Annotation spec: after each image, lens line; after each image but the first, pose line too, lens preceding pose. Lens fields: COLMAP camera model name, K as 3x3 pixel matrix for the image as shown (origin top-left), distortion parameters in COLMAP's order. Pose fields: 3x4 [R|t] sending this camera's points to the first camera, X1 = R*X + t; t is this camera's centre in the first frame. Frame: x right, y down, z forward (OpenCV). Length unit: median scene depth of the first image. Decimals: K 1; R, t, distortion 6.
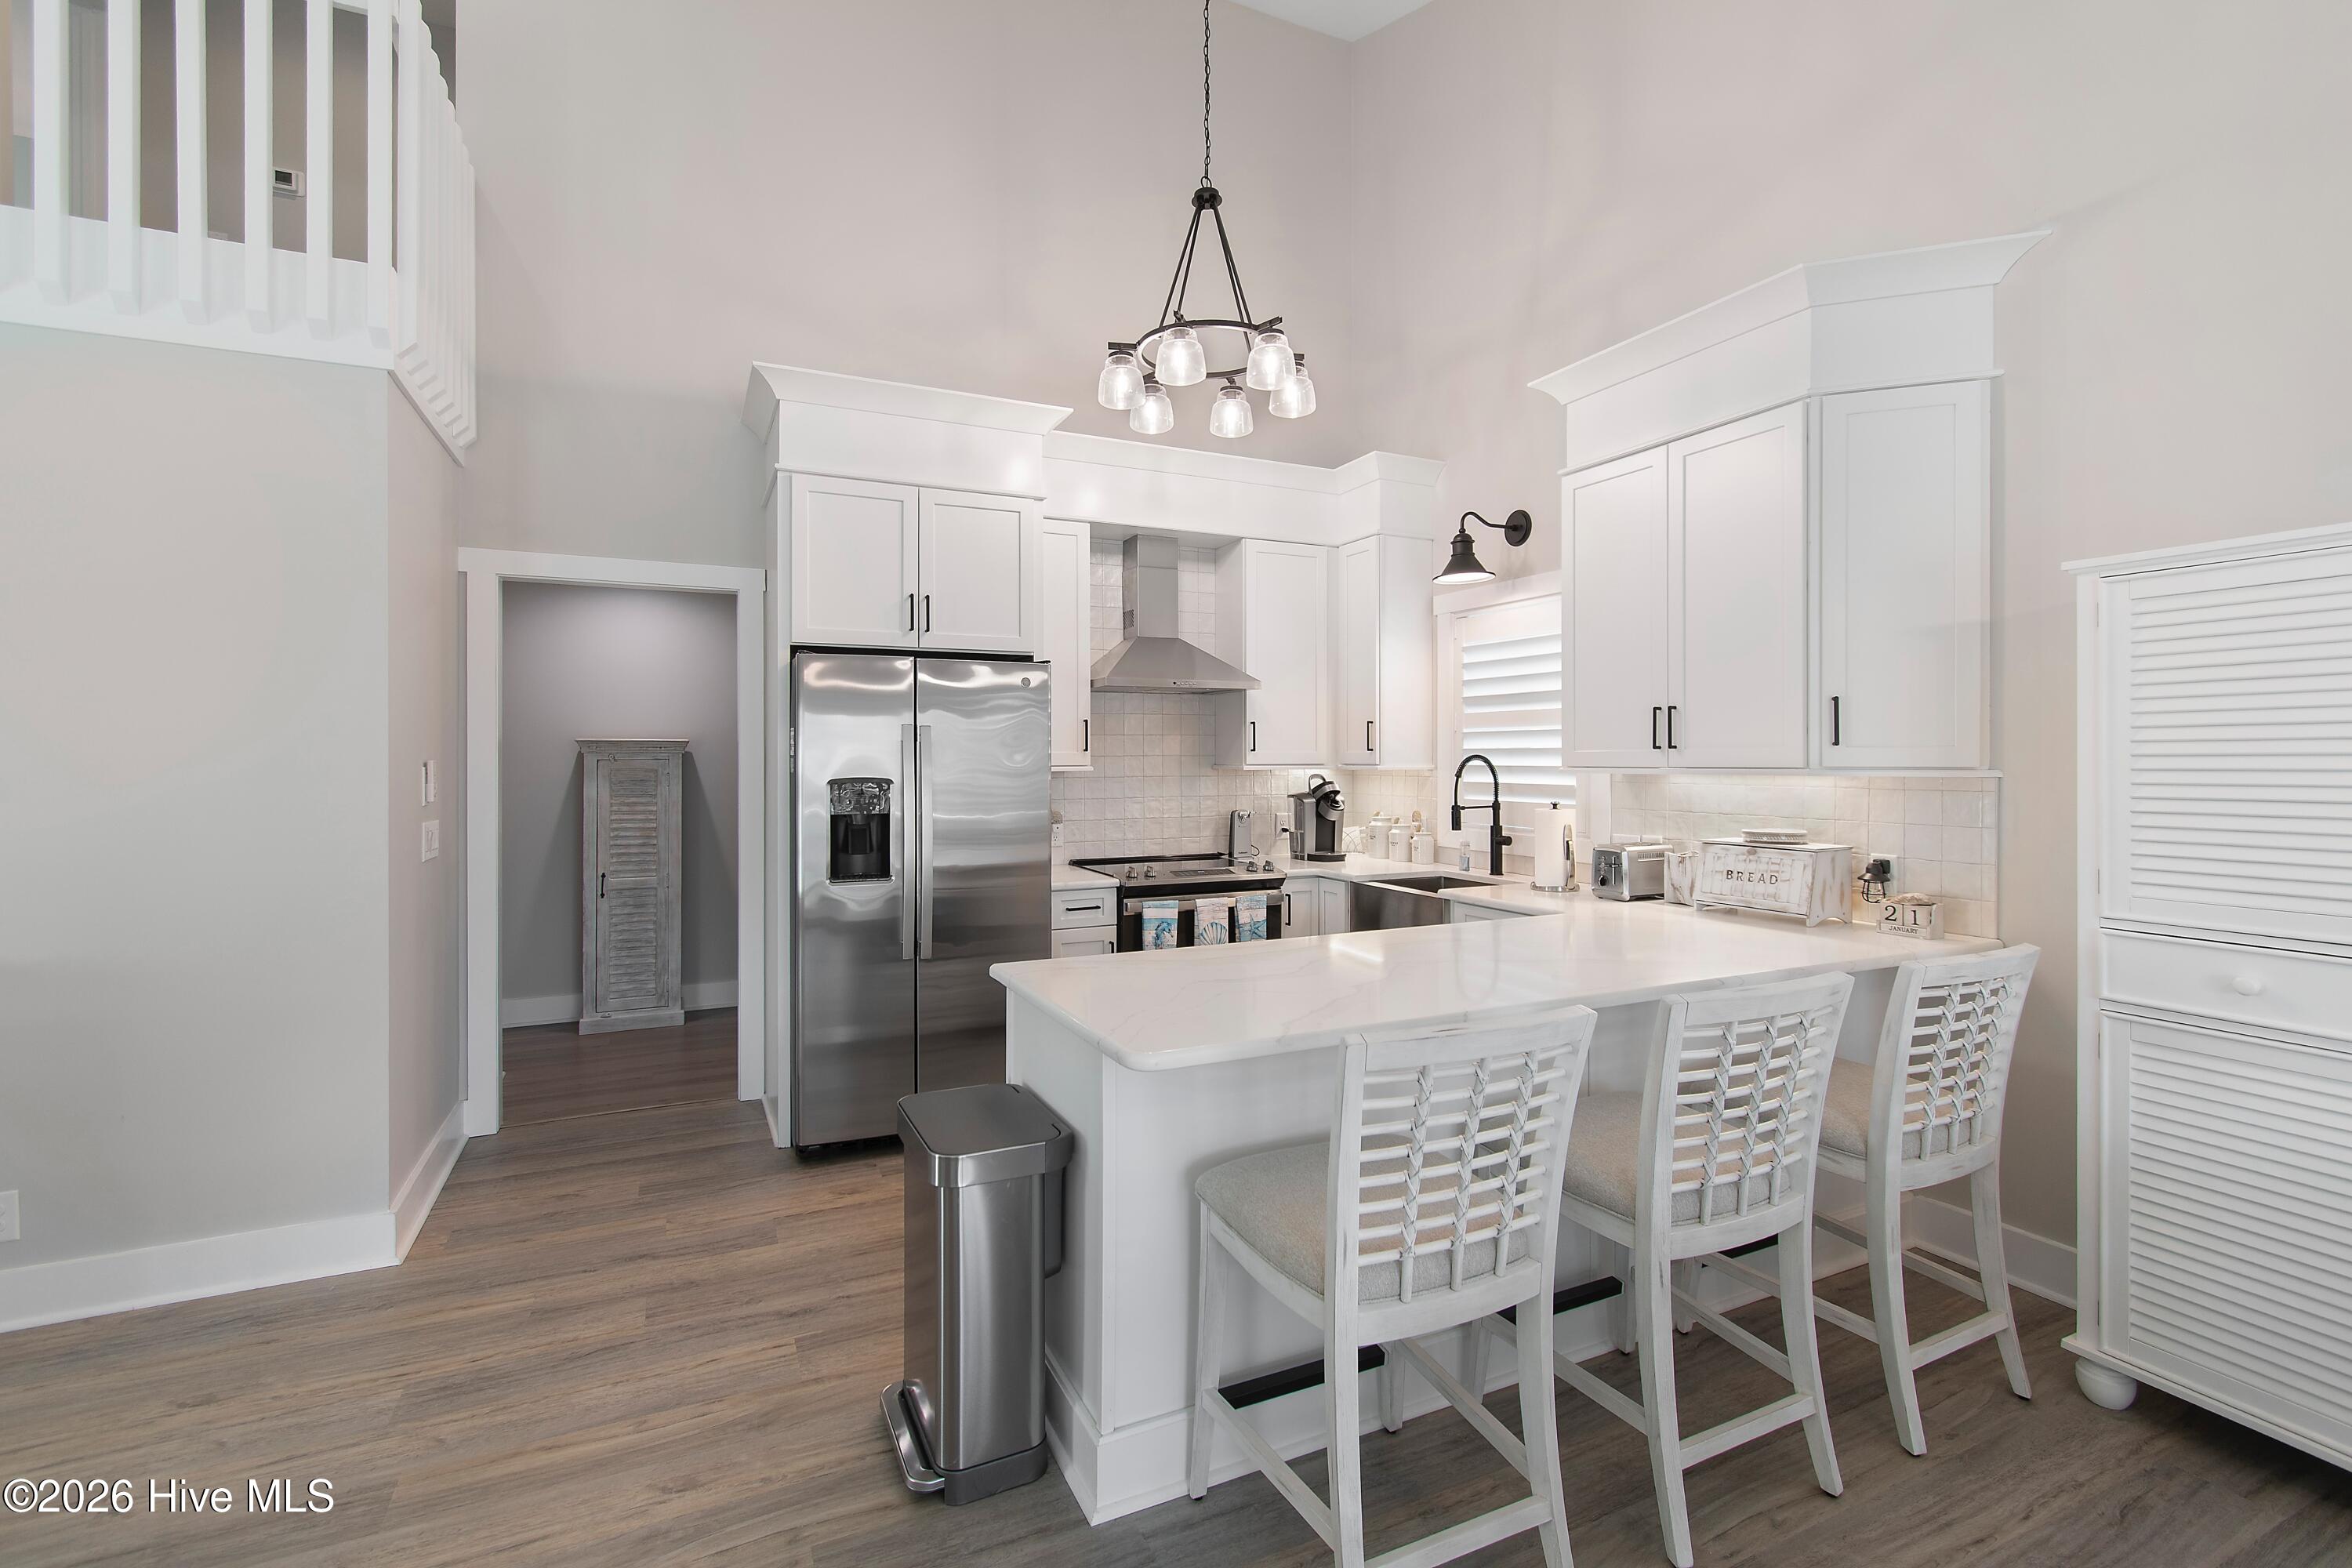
lens RADIAL K [[1042.6, 0, 1169.3], [0, 1042.6, 752.5], [0, 0, 1]] dist [0.003022, 0.000439]
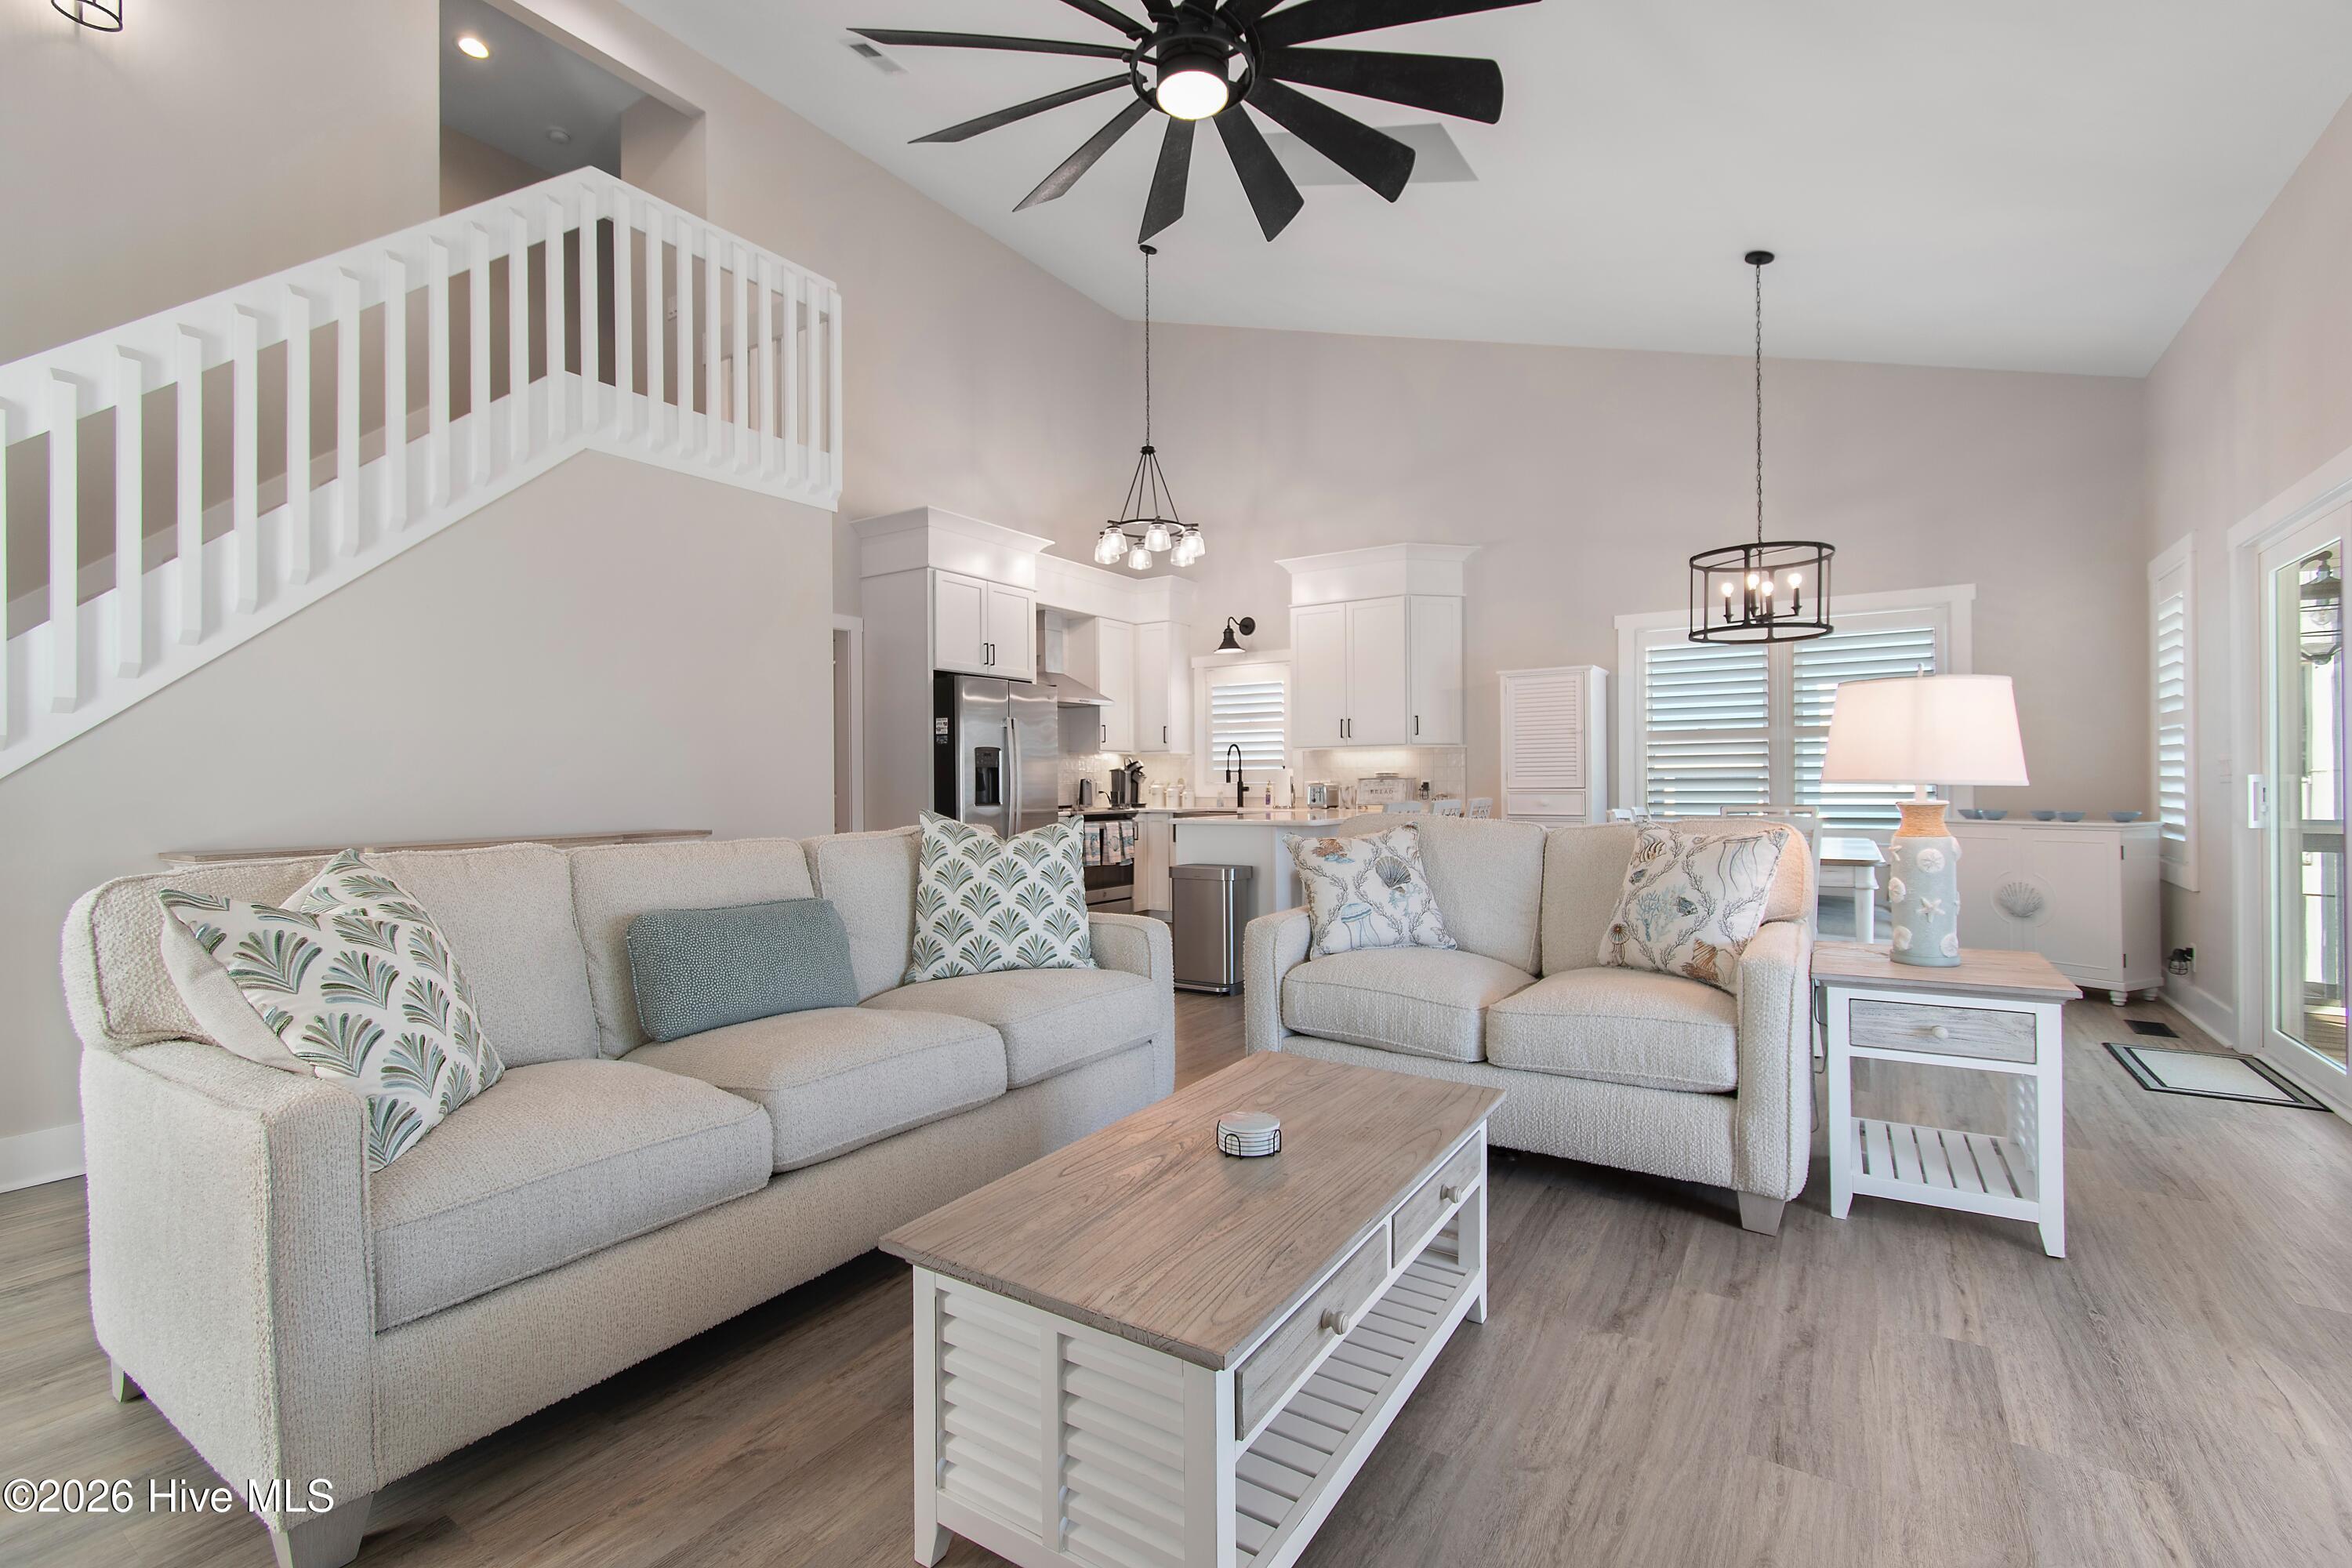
lens RADIAL K [[1028.7, 0, 1167.5], [0, 1028.7, 777.2], [0, 0, 1]] dist [-0.002583, -0.000622]
pose [[0.852375, -0.001891, 0.522927, -0.779865], [0.003280, 0.999993, -0.001730, 0.064667], [-0.522921, 0.003189, 0.852375, -0.532396]]
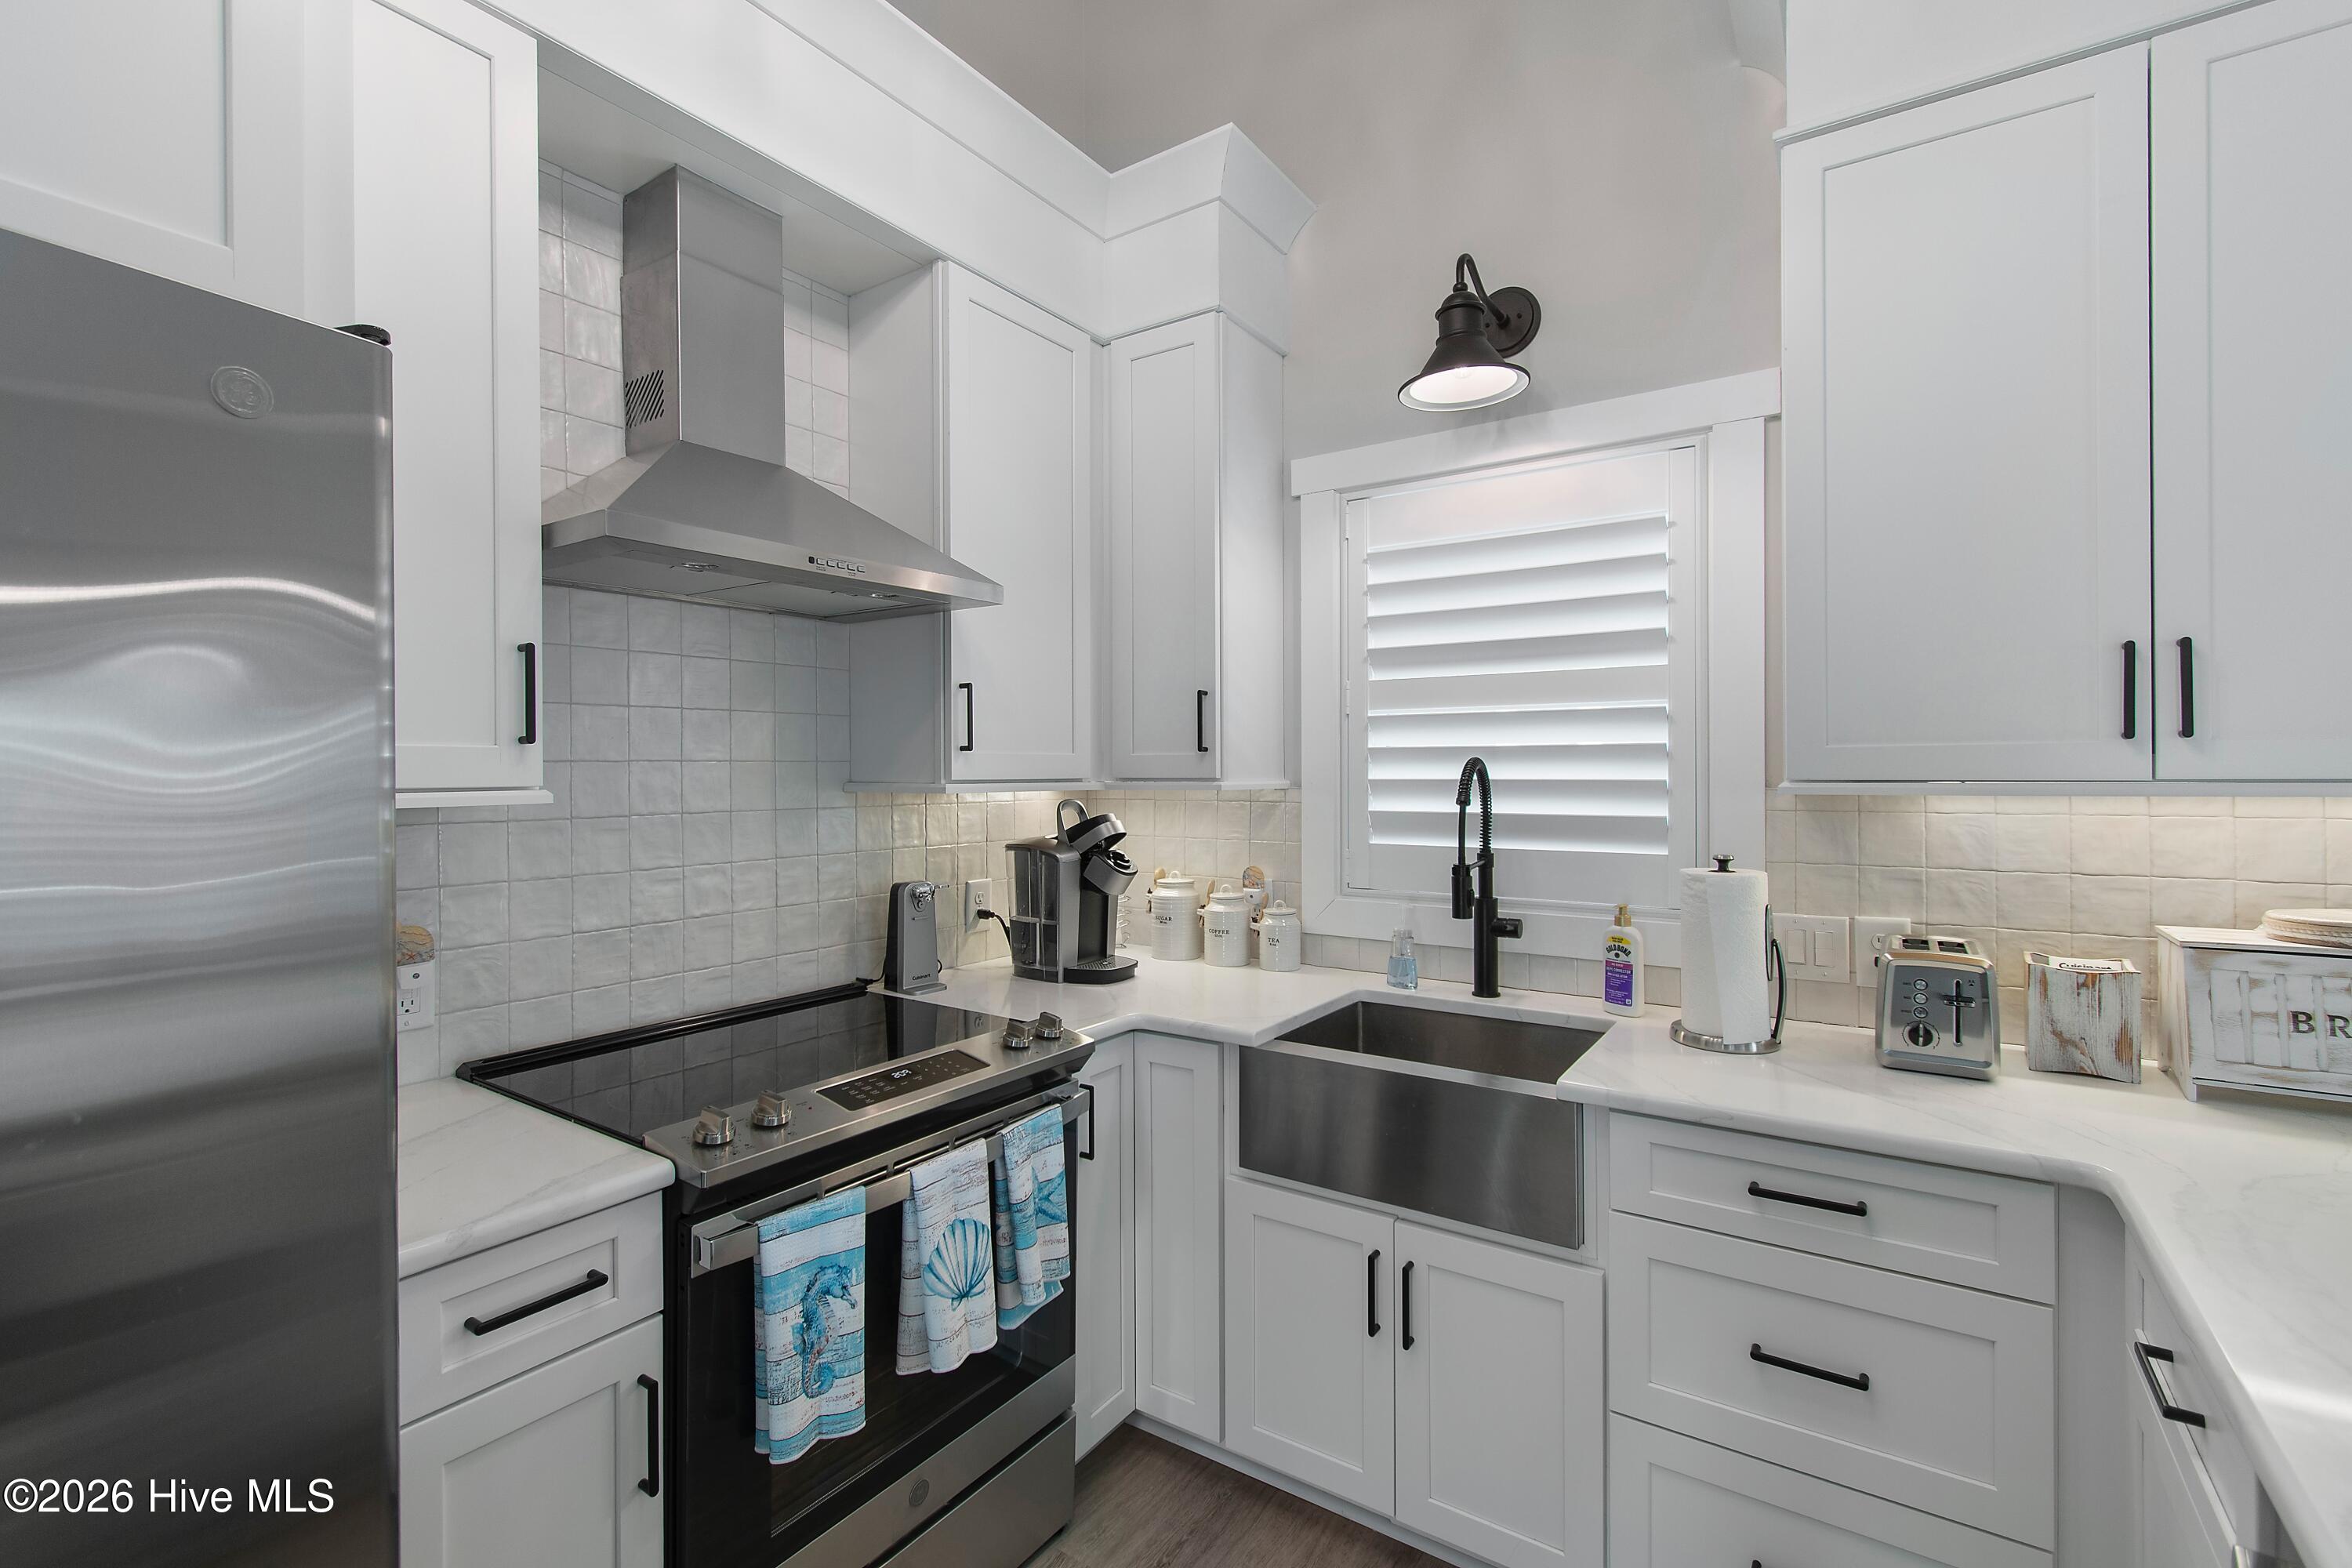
lens RADIAL K [[1028.7, 0, 1167.5], [0, 1028.7, 777.2], [0, 0, 1]] dist [-0.002583, -0.000622]
pose [[0.862408, -0.005214, 0.506187, -0.071667], [0.000606, 0.999957, 0.009268, 0.006502], [-0.506214, -0.007686, 0.862374, 0.645080]]
